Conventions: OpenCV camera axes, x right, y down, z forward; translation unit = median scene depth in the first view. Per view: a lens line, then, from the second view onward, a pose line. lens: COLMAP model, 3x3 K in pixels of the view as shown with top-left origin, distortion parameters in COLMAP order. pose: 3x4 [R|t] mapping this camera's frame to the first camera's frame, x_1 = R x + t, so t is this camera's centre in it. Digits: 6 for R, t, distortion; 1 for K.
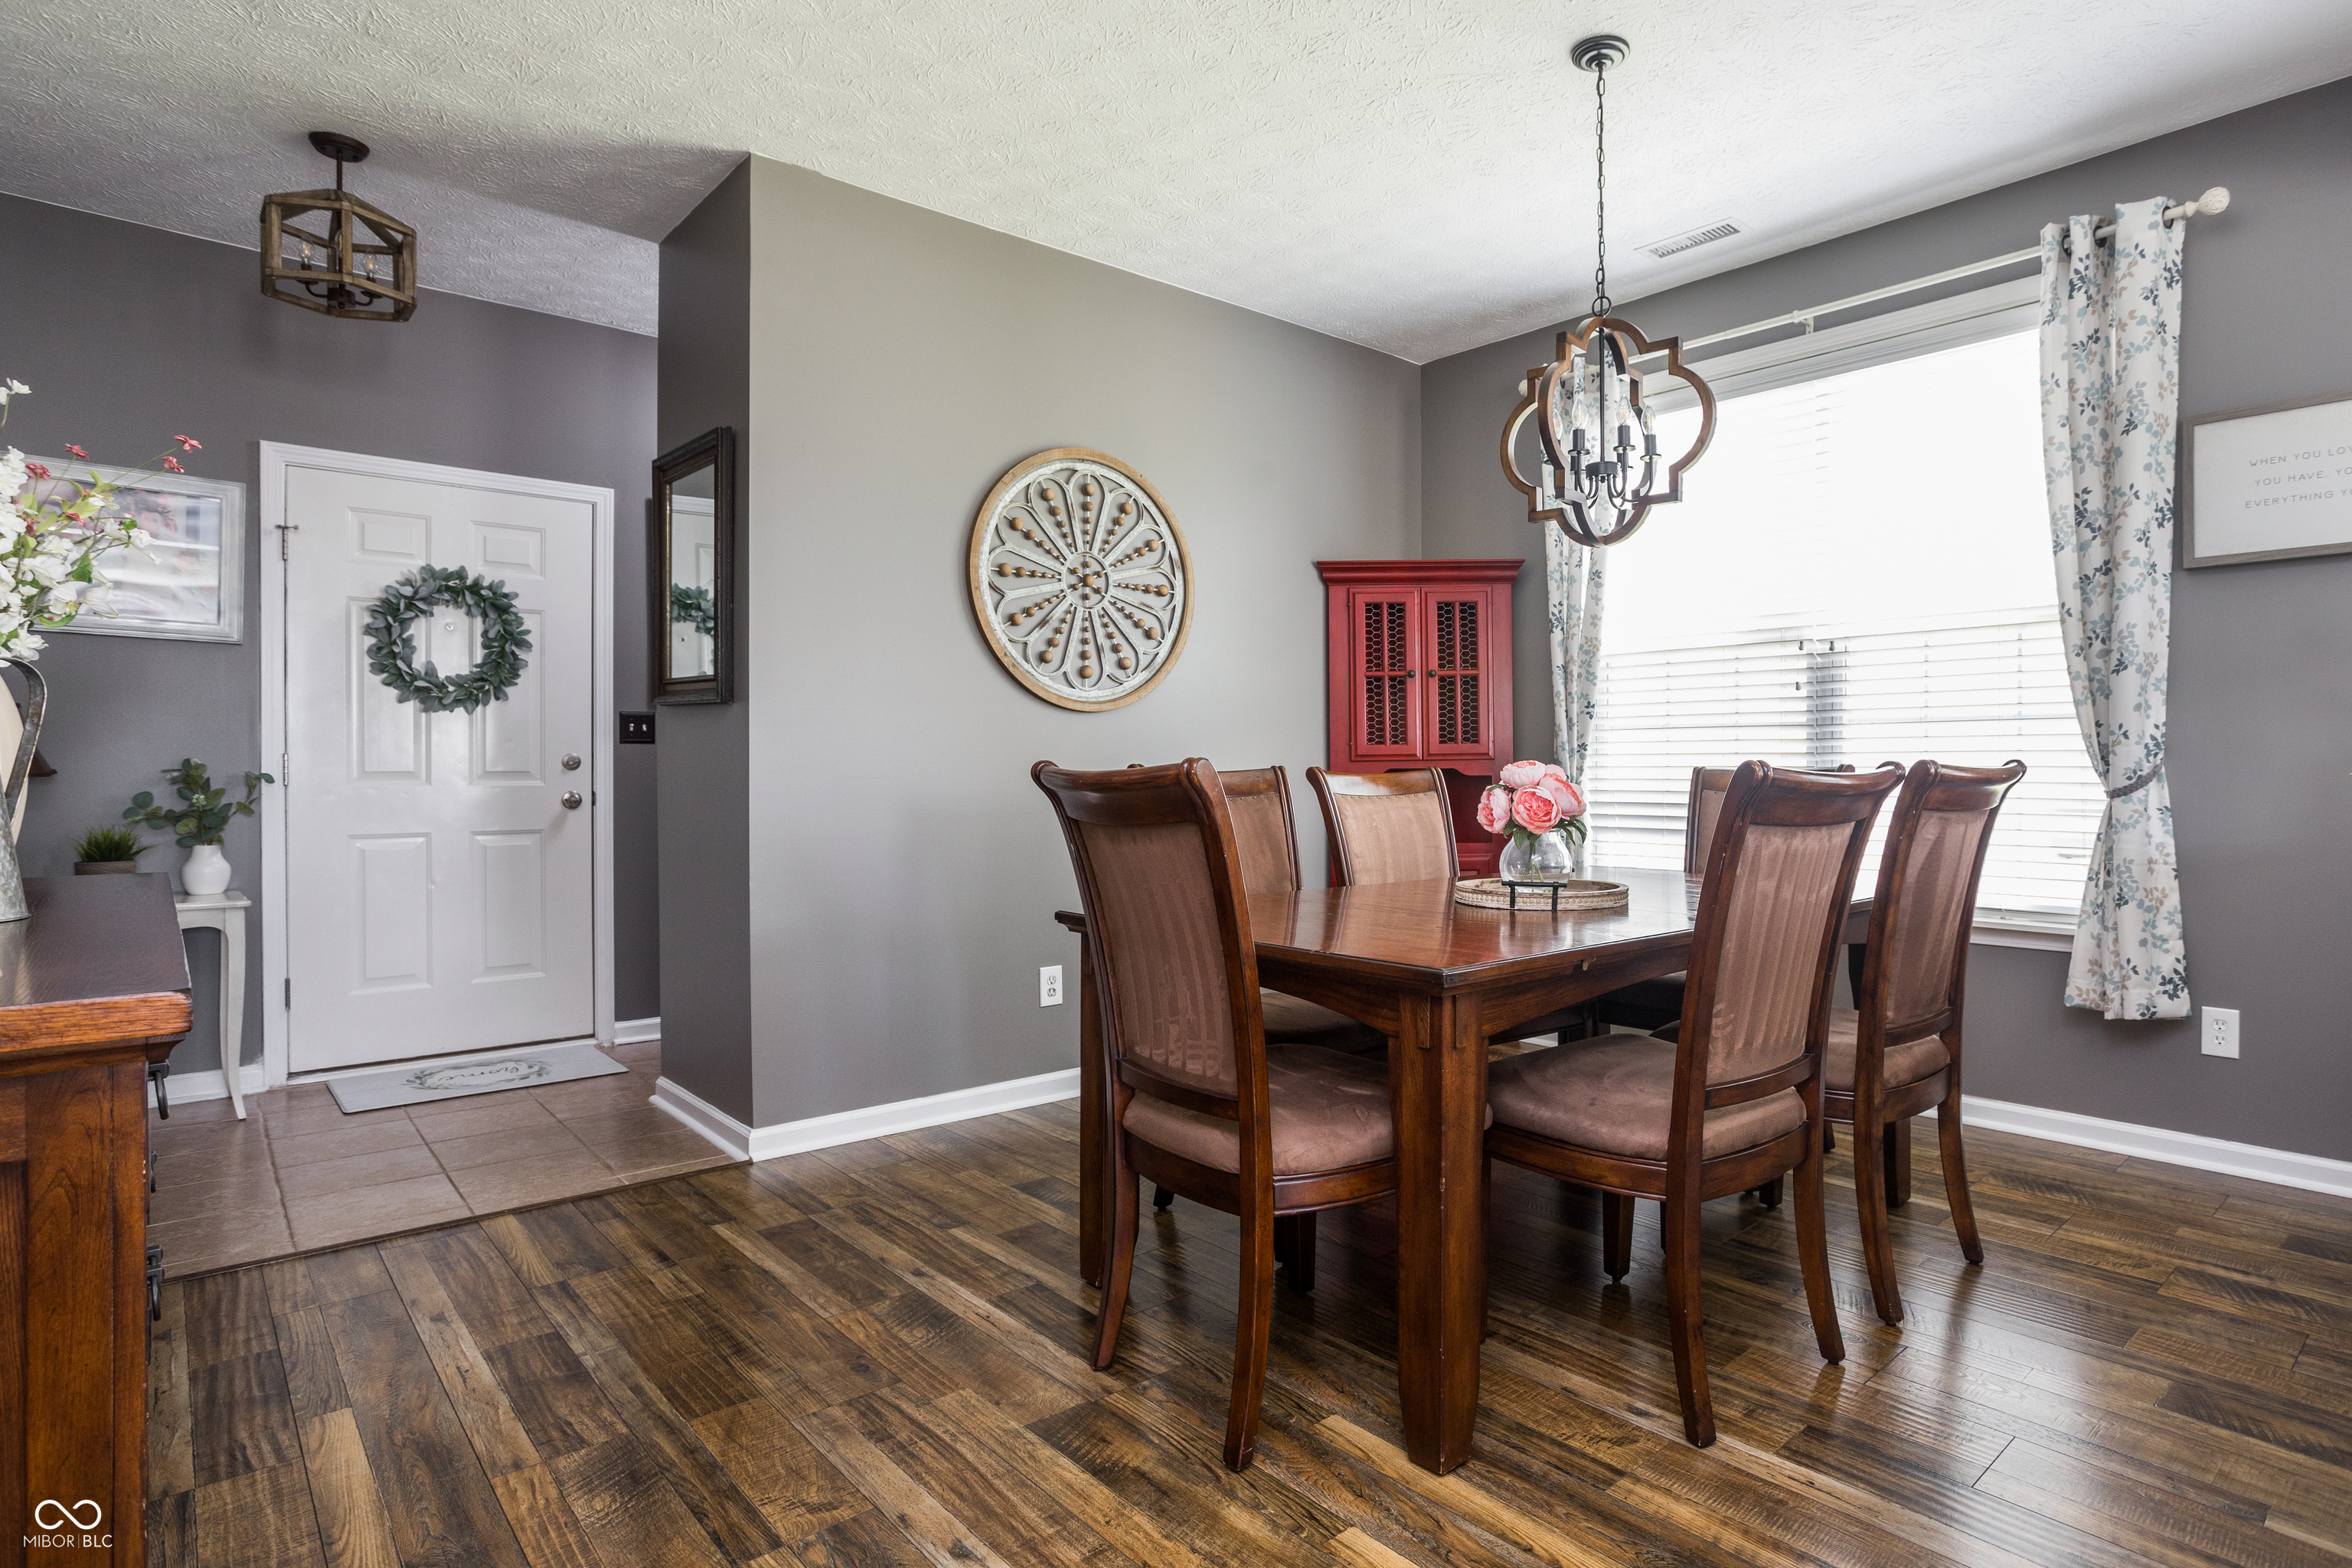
lens RADIAL K [[1259.9, 0, 1269.0], [0, 1259.9, 679.3], [0, 0, 1]] dist [0.003540, 0.001076]
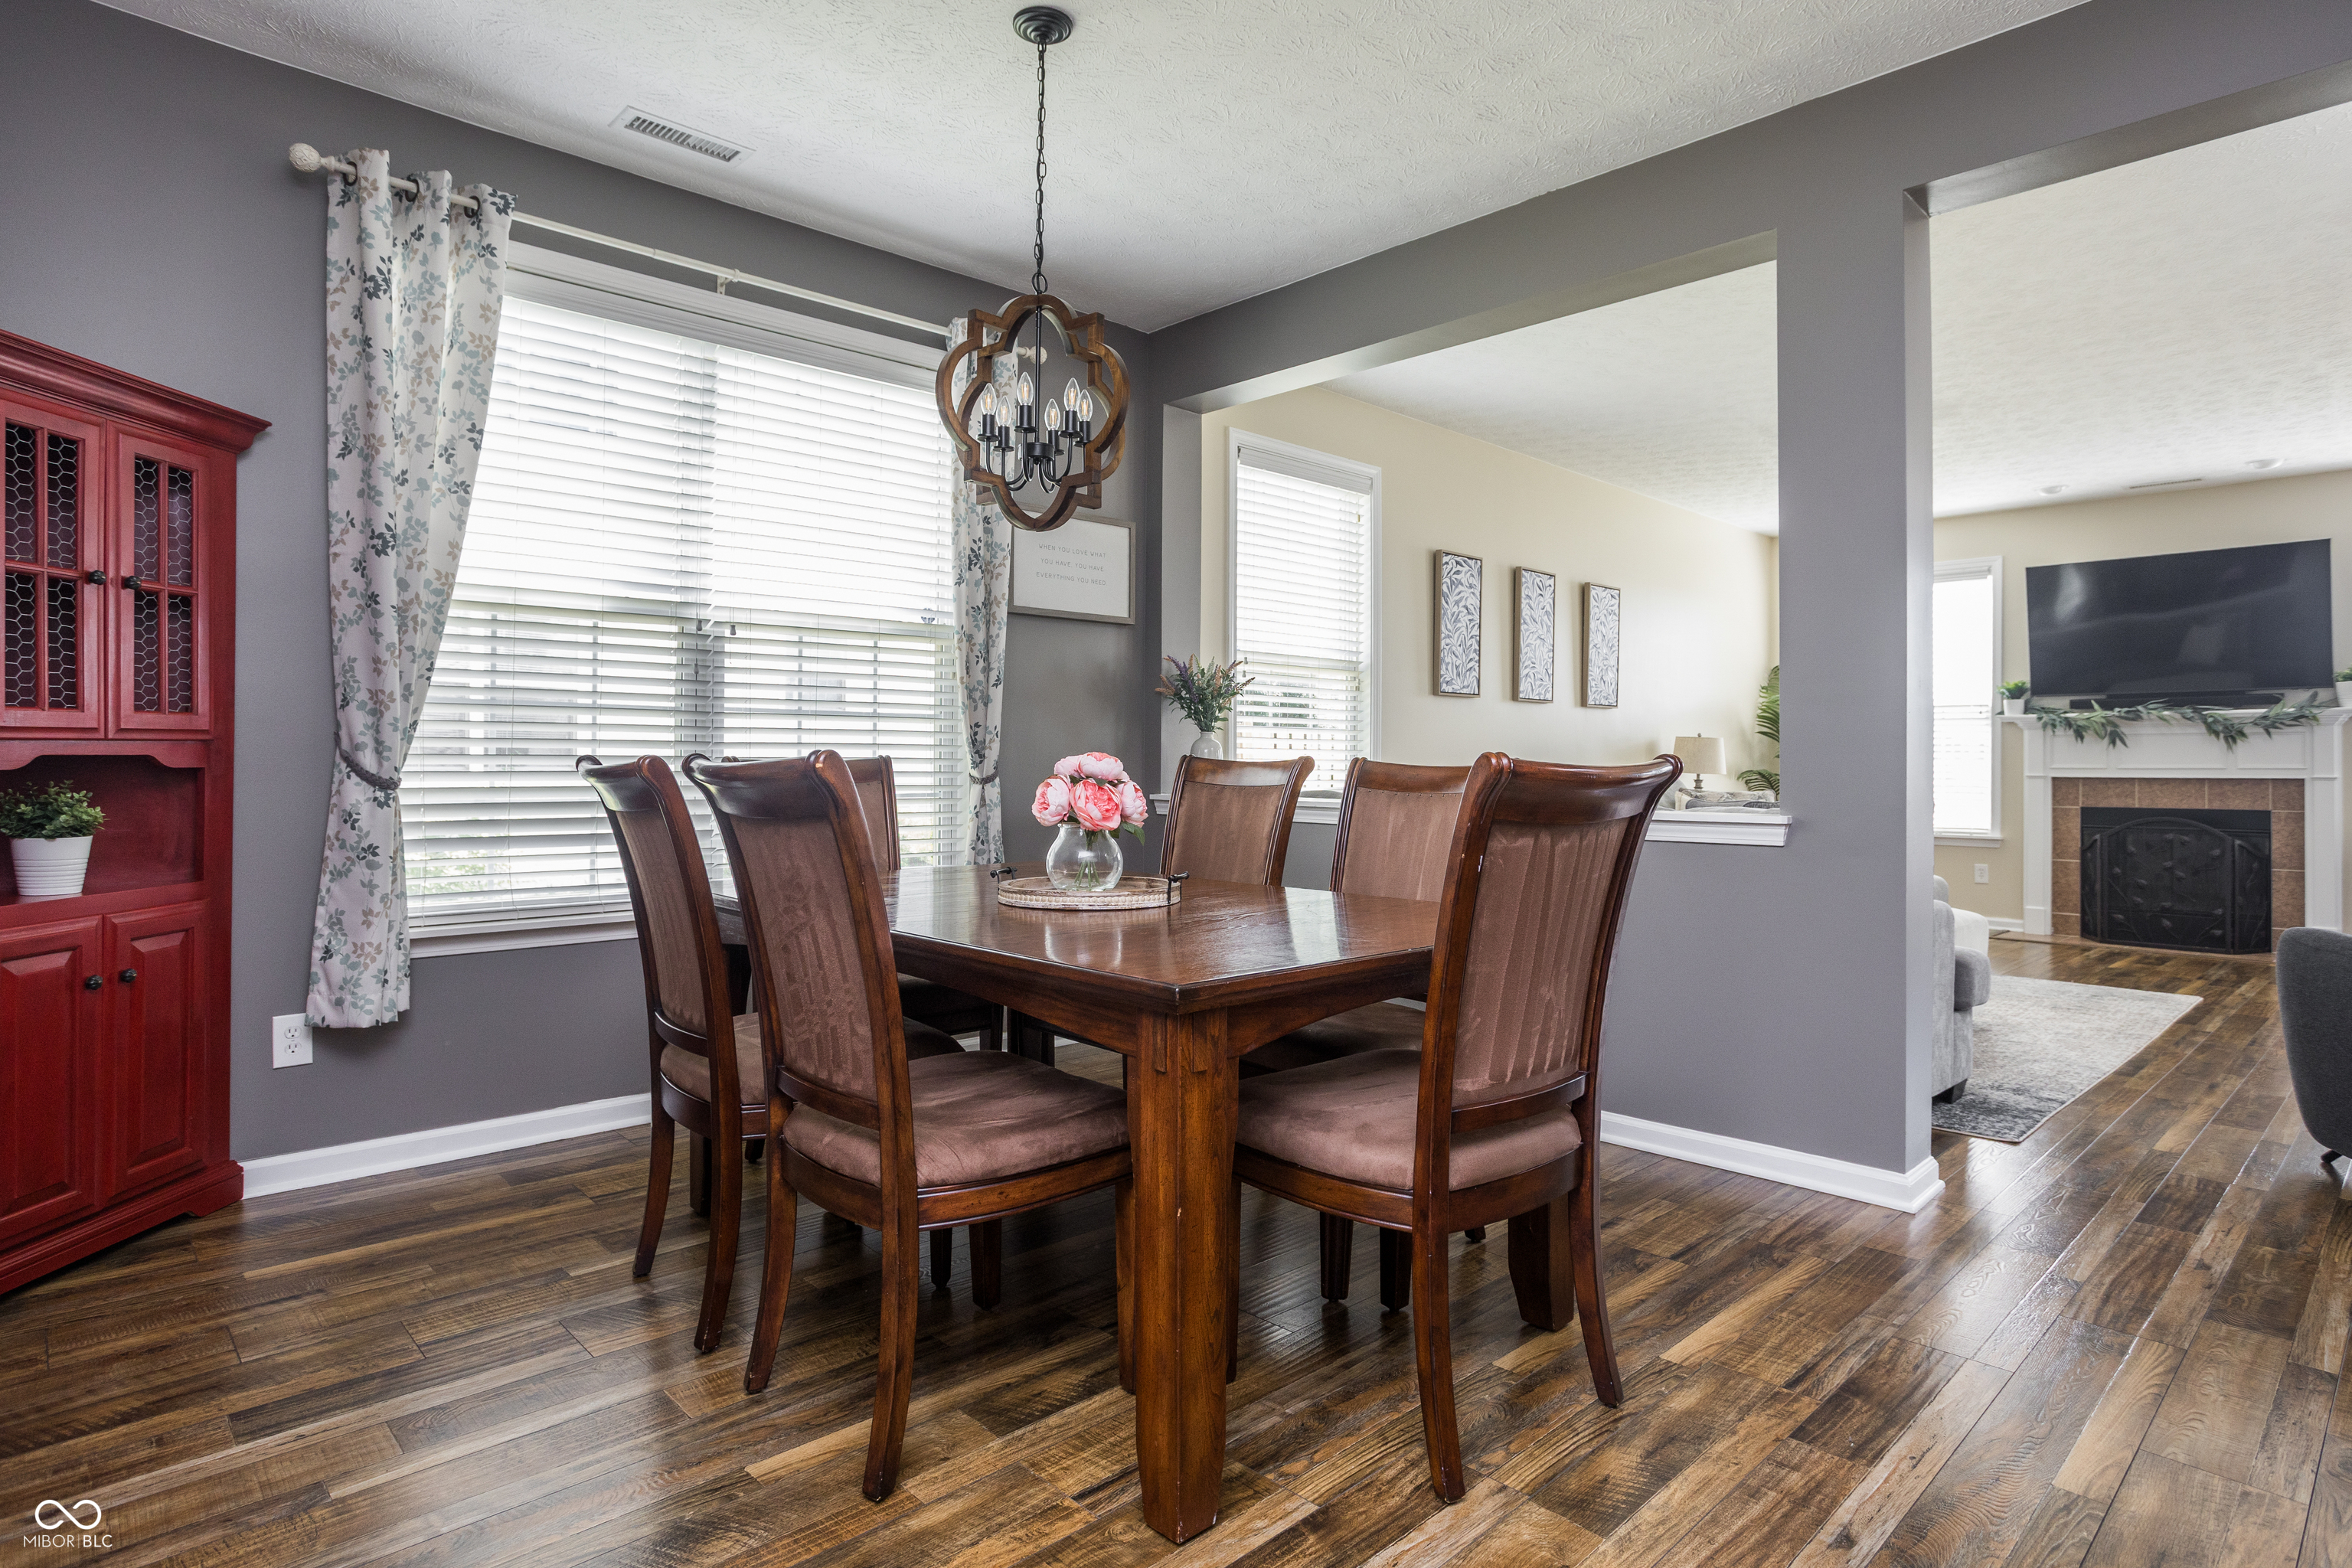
lens RADIAL K [[1265.6, 0, 1169.7], [0, 1265.6, 754.7], [0, 0, 1]] dist [-0.060013, 0.029304]
pose [[-0.023260, 0.000734, 0.999729, -0.836207], [-0.081474, 0.996672, -0.002627, 0.069112], [-0.996404, -0.081513, -0.023123, 1.102188]]
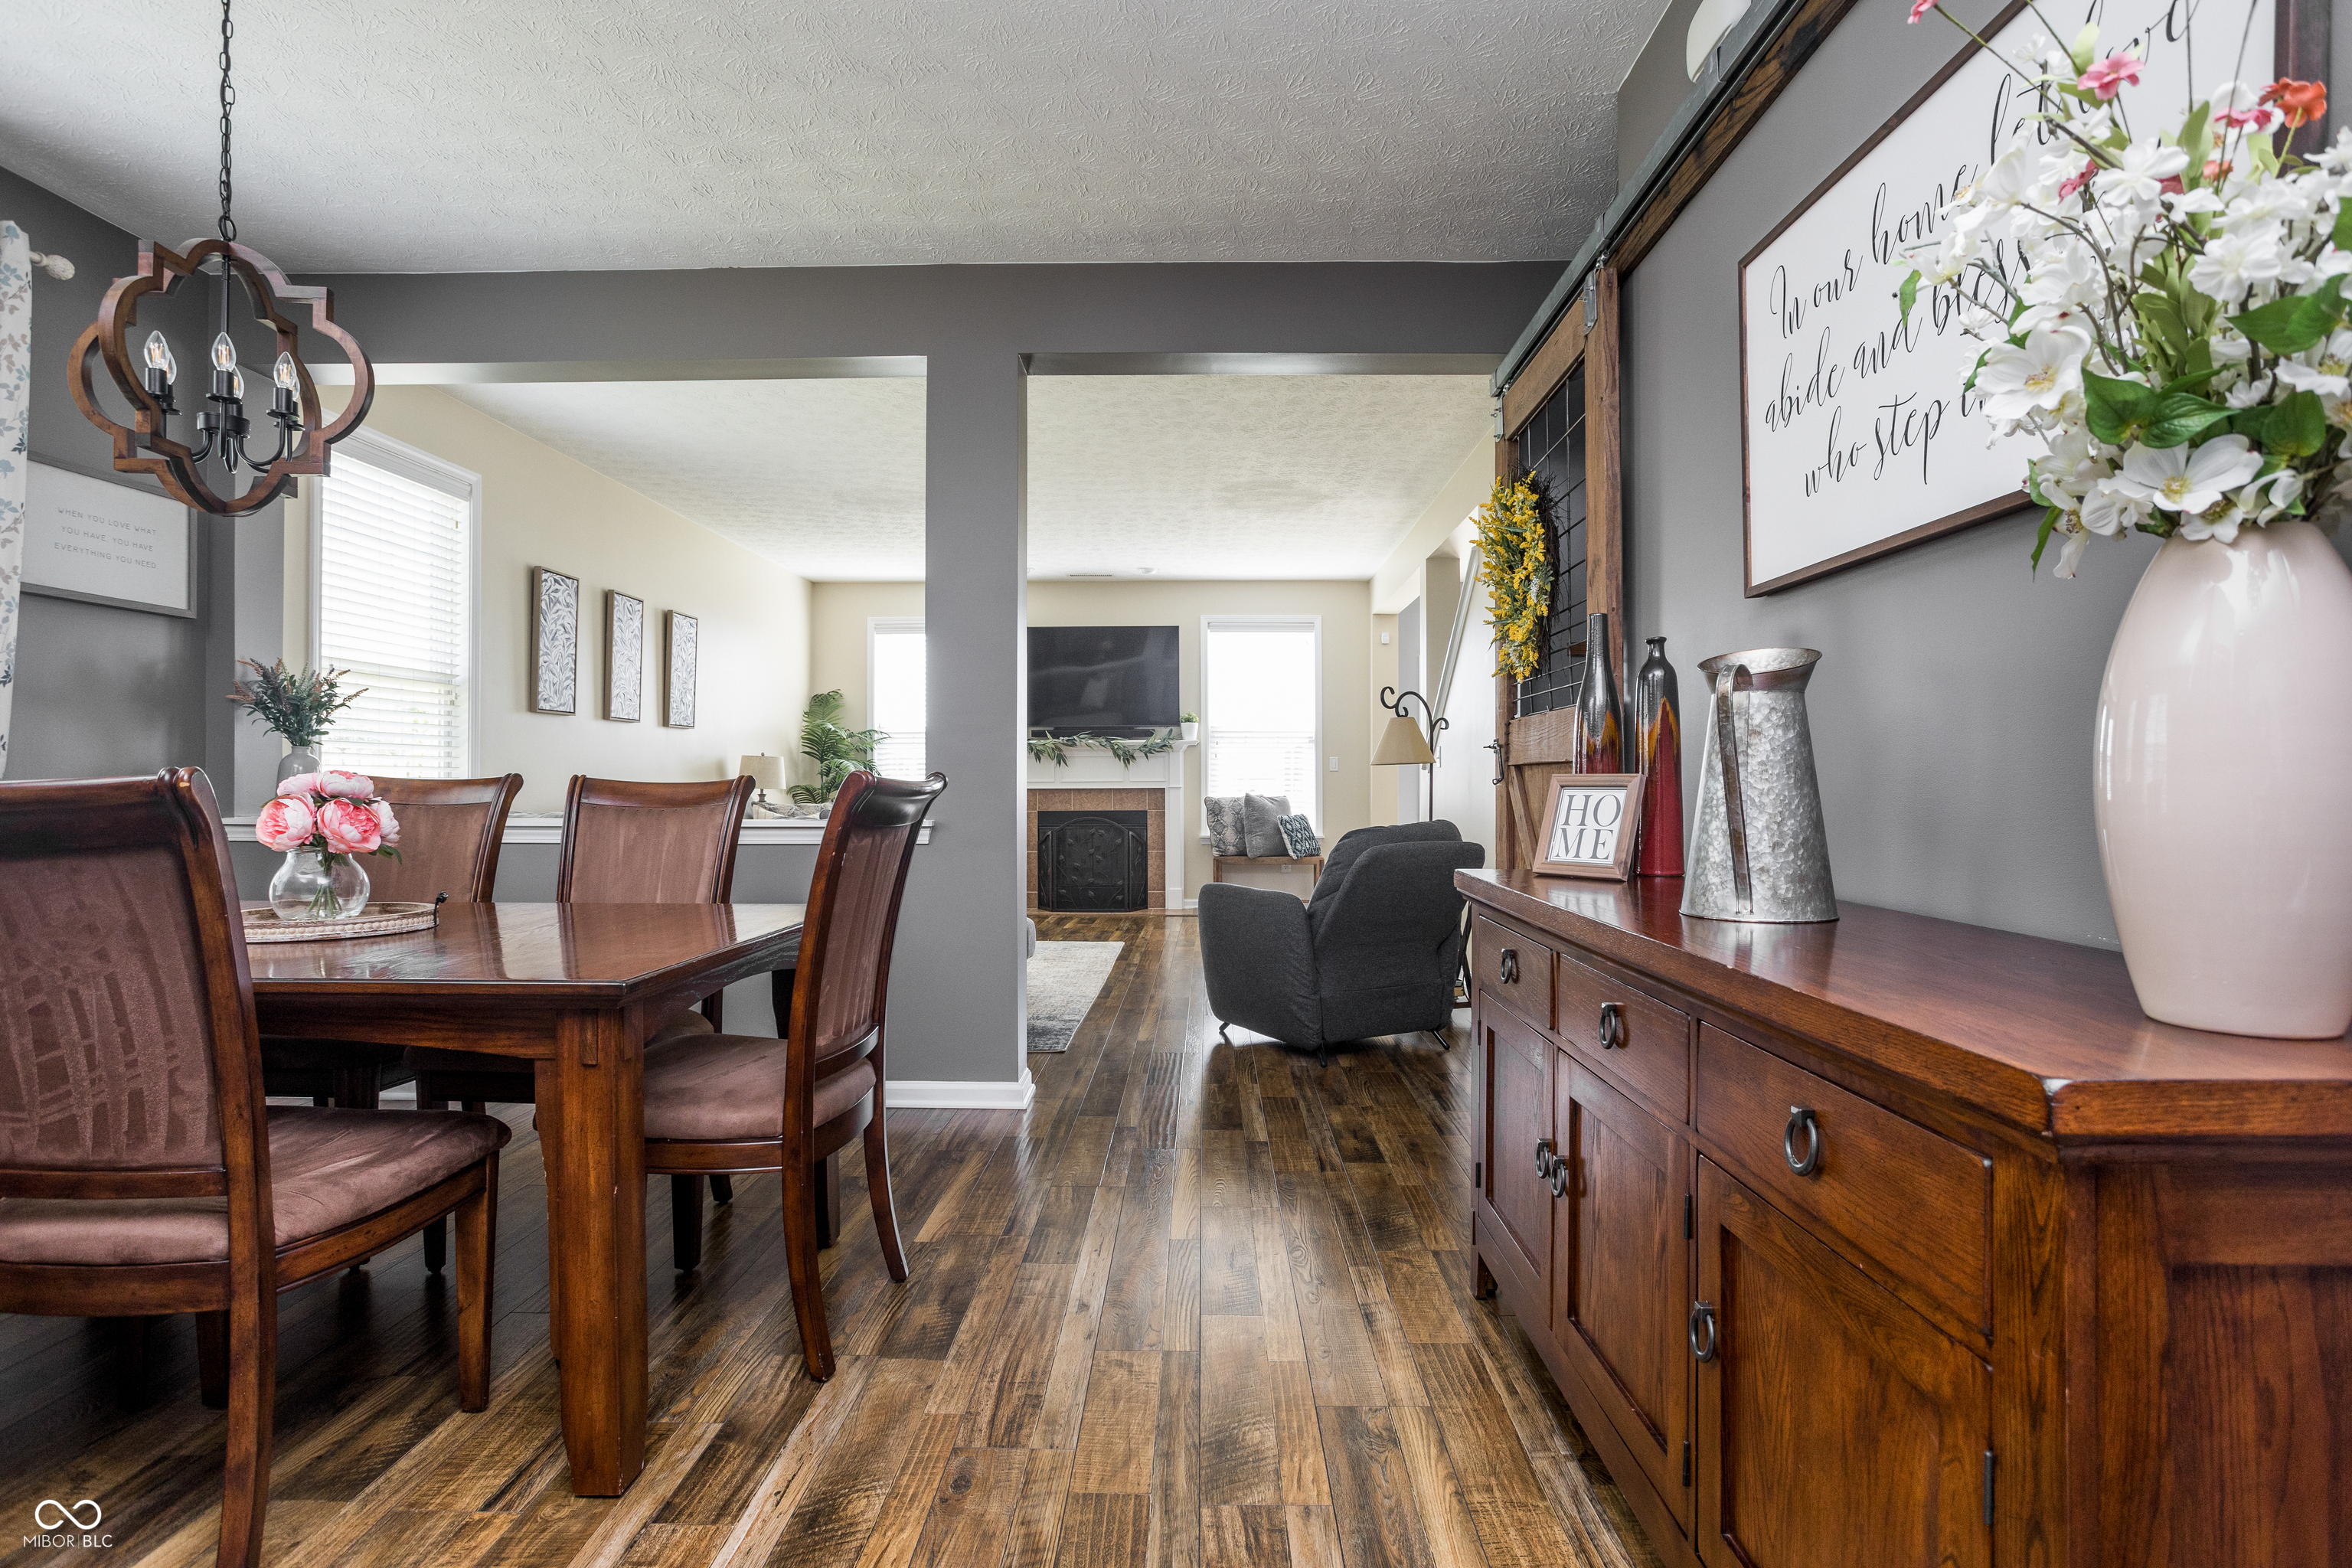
lens RADIAL K [[1225.0, 0, 1176.0], [0, 1225.0, 784.0], [0, 0, 1]] dist [-0.057816, 0.033704]
pose [[-0.736008, -0.005809, 0.676948, -0.884266], [-0.054280, 0.997250, -0.050458, 0.091915], [-0.674794, -0.073882, -0.734299, 1.382434]]
